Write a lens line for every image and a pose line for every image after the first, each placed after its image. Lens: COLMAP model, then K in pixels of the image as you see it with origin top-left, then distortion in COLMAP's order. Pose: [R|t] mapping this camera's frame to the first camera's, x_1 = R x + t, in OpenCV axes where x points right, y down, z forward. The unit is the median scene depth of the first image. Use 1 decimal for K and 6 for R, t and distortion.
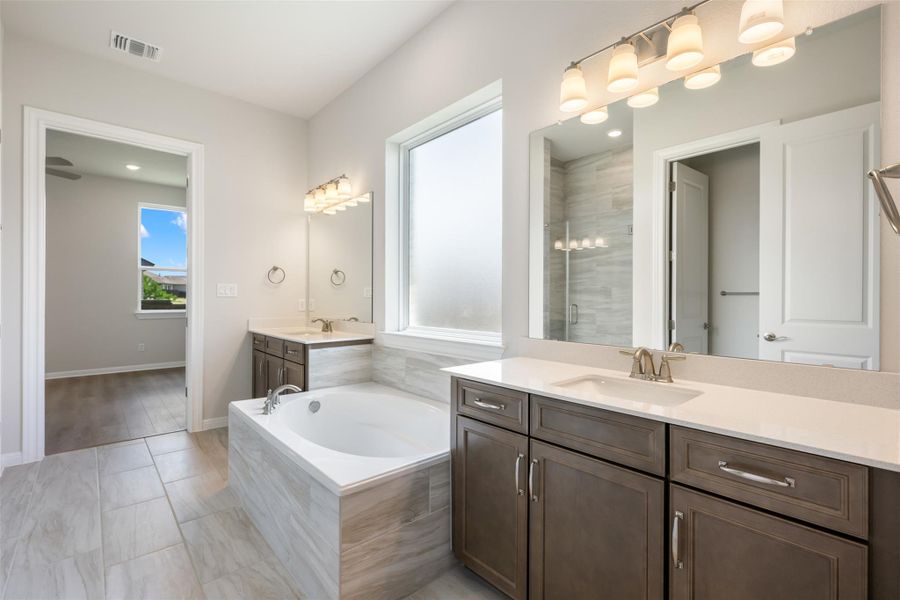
lens RADIAL K [[408.5, 0, 450.0], [0, 408.5, 300.7], [0, 0, 1]] dist [-0.003054, 0.000736]
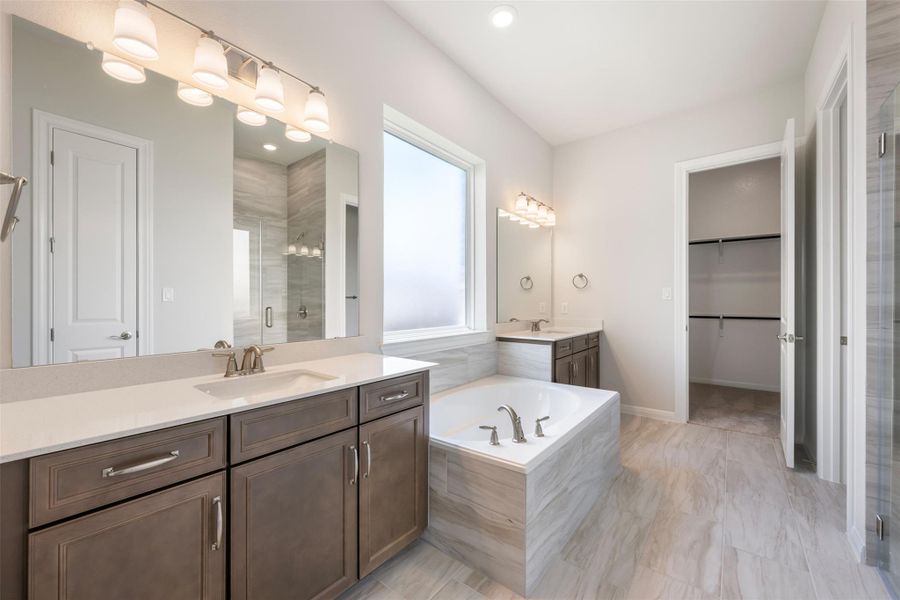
lens RADIAL K [[356.7, 0, 452.2], [0, 356.7, 303.3], [0, 0, 1]] dist [-0.000253, -0.000831]
pose [[-0.187089, 0.000302, 0.982343, -0.580756], [-0.004494, 0.999989, -0.001163, 0.000961], [-0.982333, -0.004632, -0.187086, 0.665429]]
